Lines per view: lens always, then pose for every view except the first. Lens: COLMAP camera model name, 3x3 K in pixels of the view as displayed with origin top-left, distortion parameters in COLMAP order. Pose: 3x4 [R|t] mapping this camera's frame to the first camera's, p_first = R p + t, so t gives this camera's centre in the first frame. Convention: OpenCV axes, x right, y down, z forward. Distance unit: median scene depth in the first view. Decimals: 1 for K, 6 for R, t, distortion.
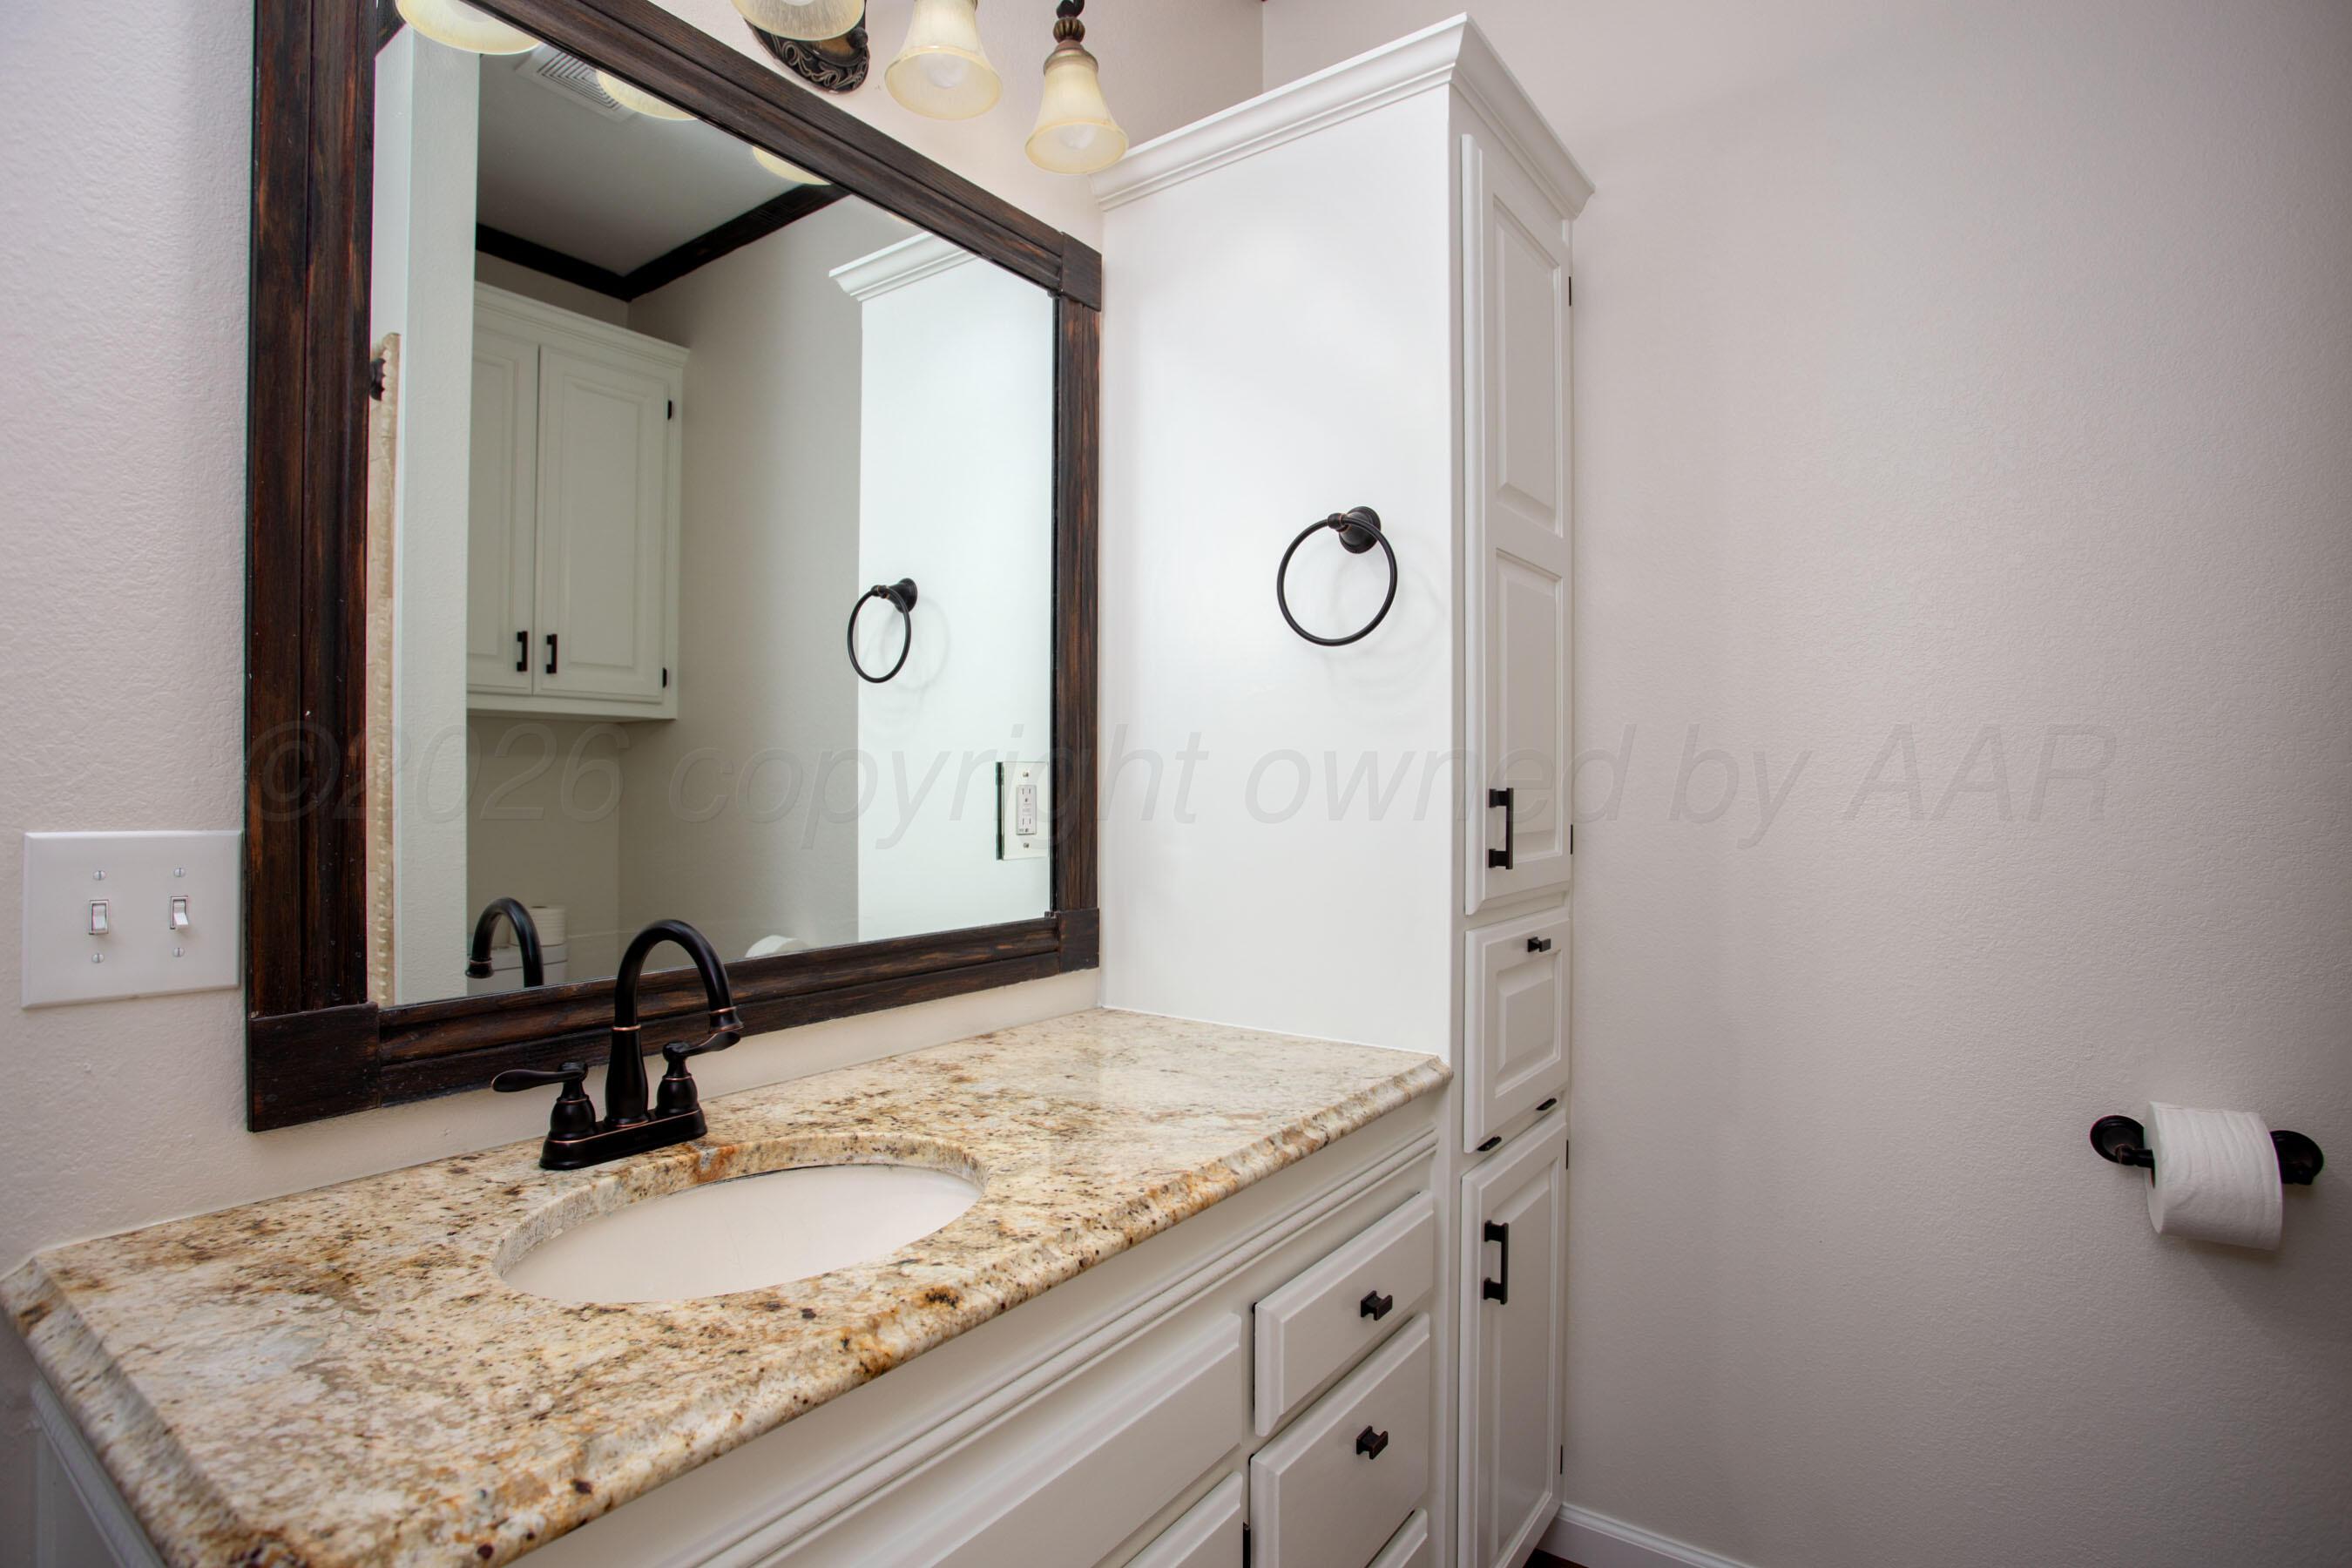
lens RADIAL K [[1165.6, 0, 1176.0], [0, 1165.6, 784.0], [0, 0, 1]] dist [-0.066427, 0.031107]
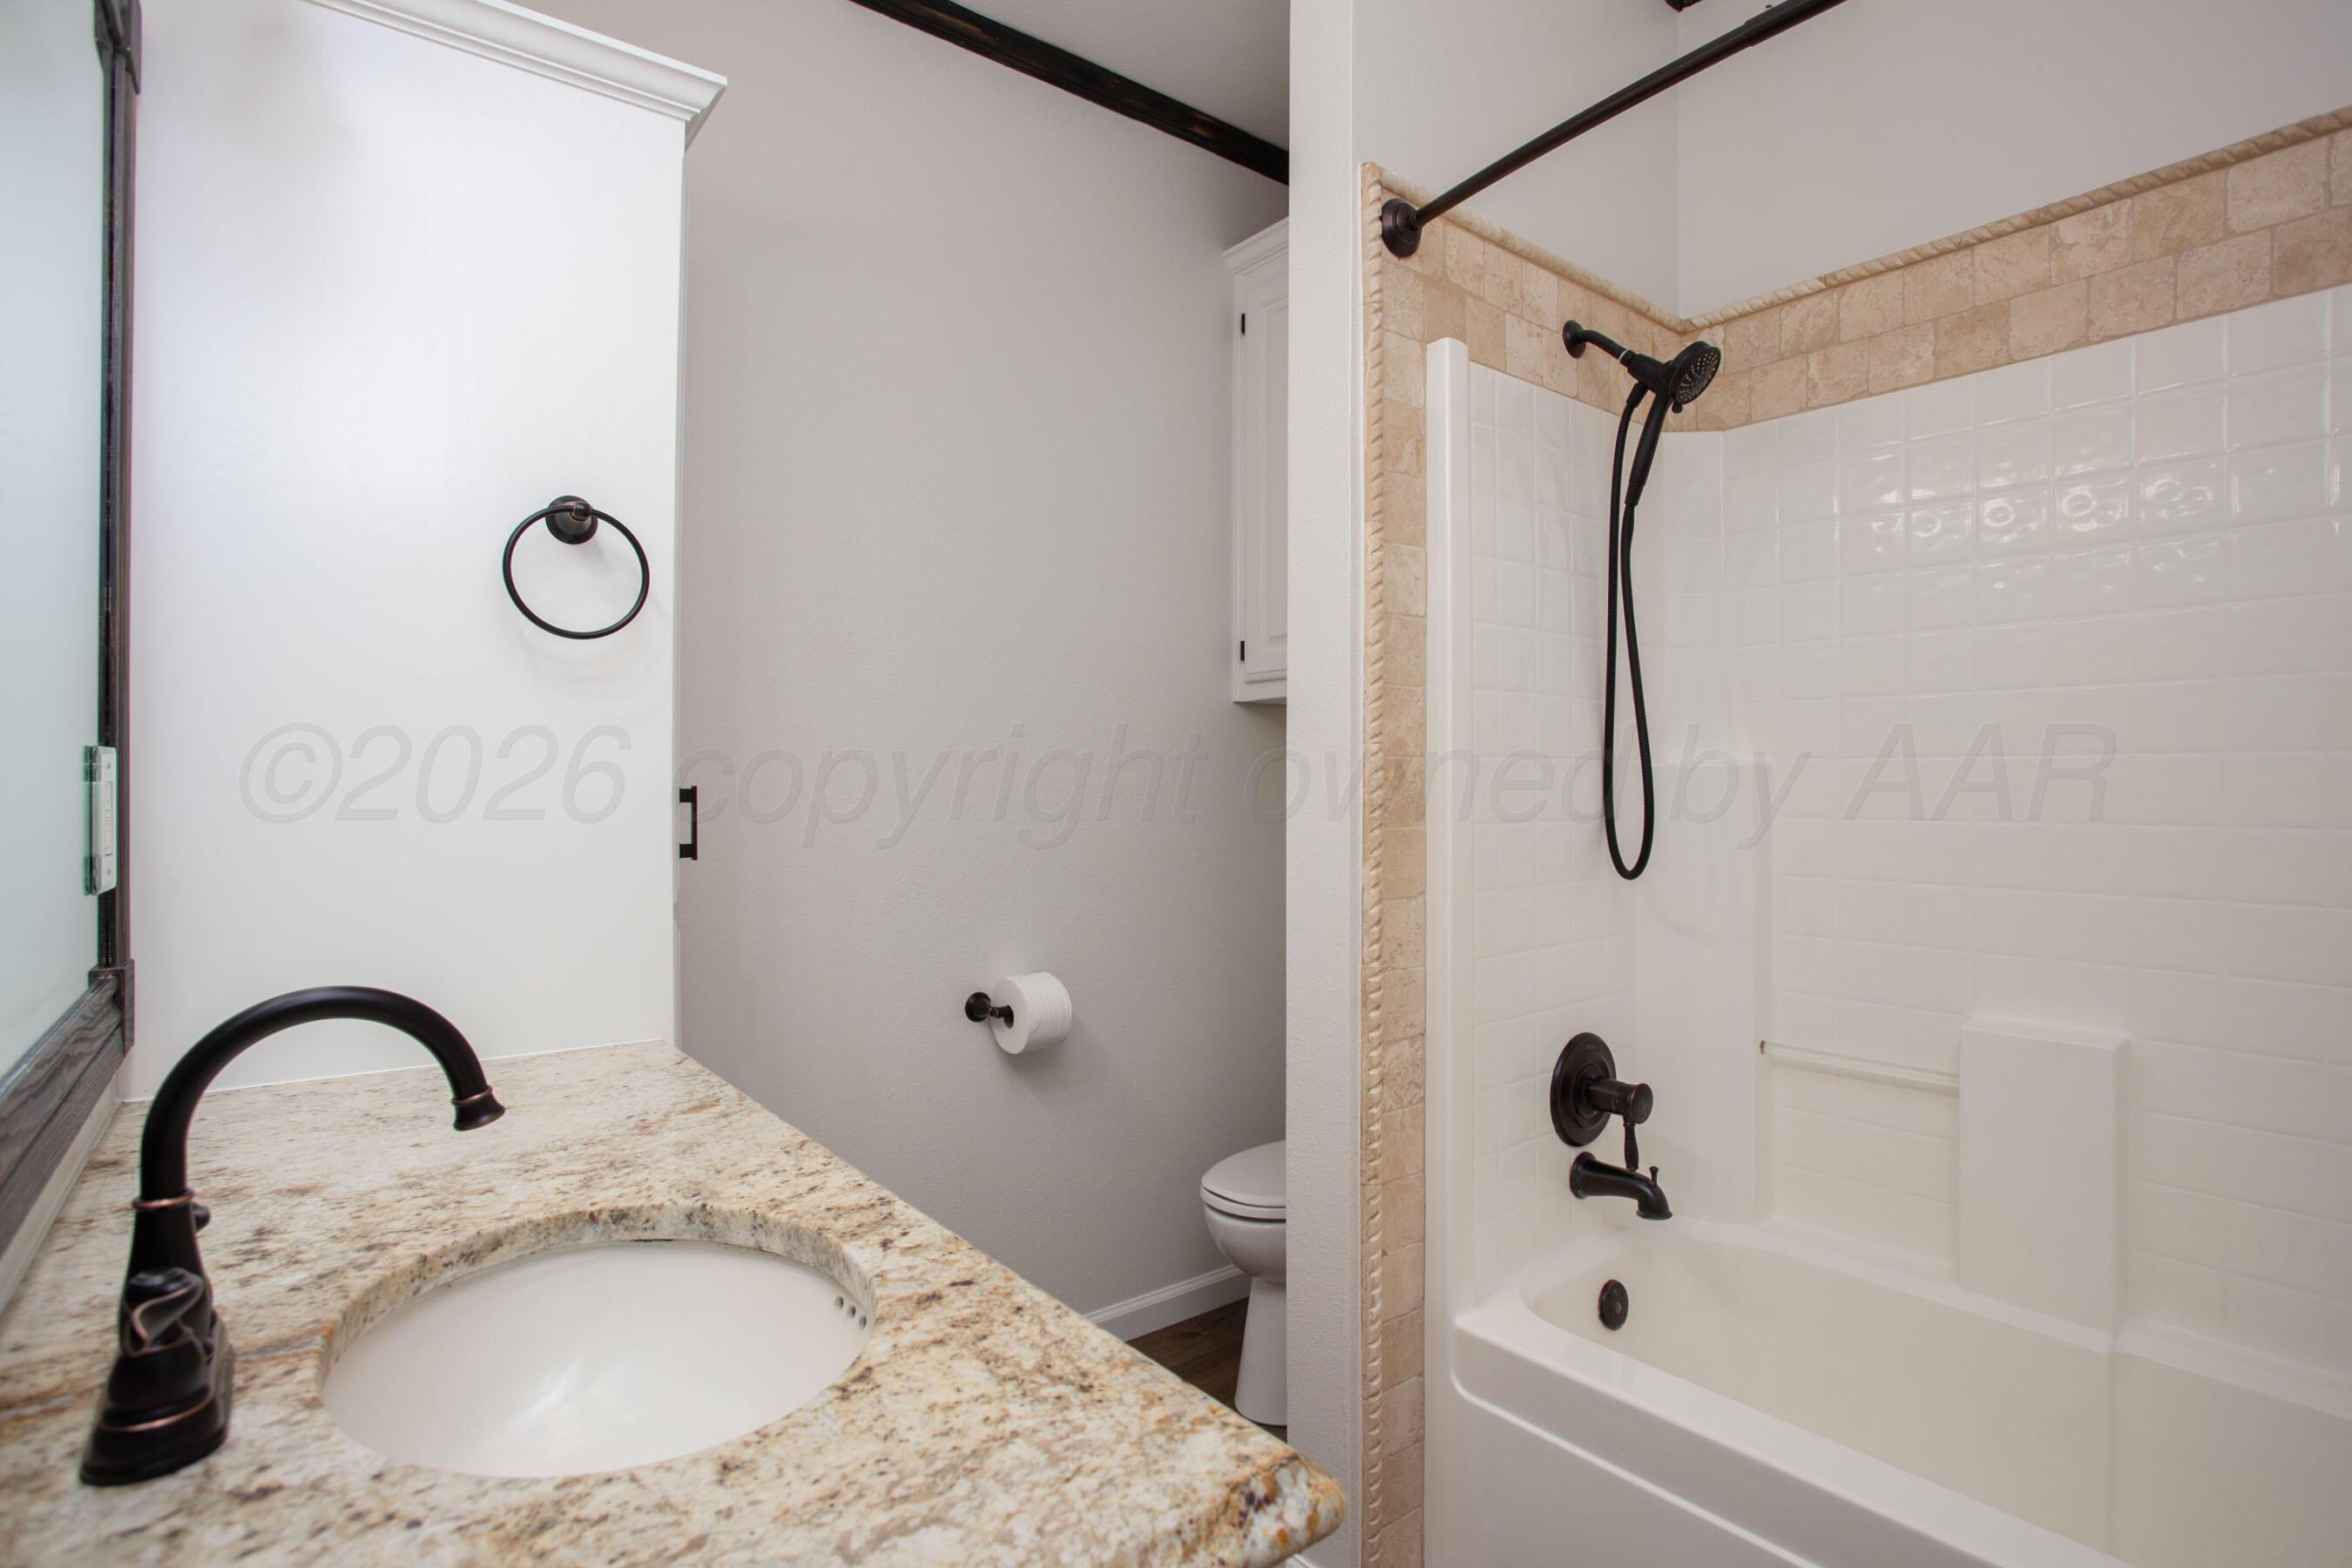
lens RADIAL K [[1165.6, 0, 1176.0], [0, 1165.6, 784.0], [0, 0, 1]] dist [-0.066427, 0.031107]
pose [[0.270695, 0.003503, 0.962659, -0.853105], [-0.002417, 0.999993, -0.002959, 0.007008], [-0.962662, -0.001526, 0.270702, 0.353525]]
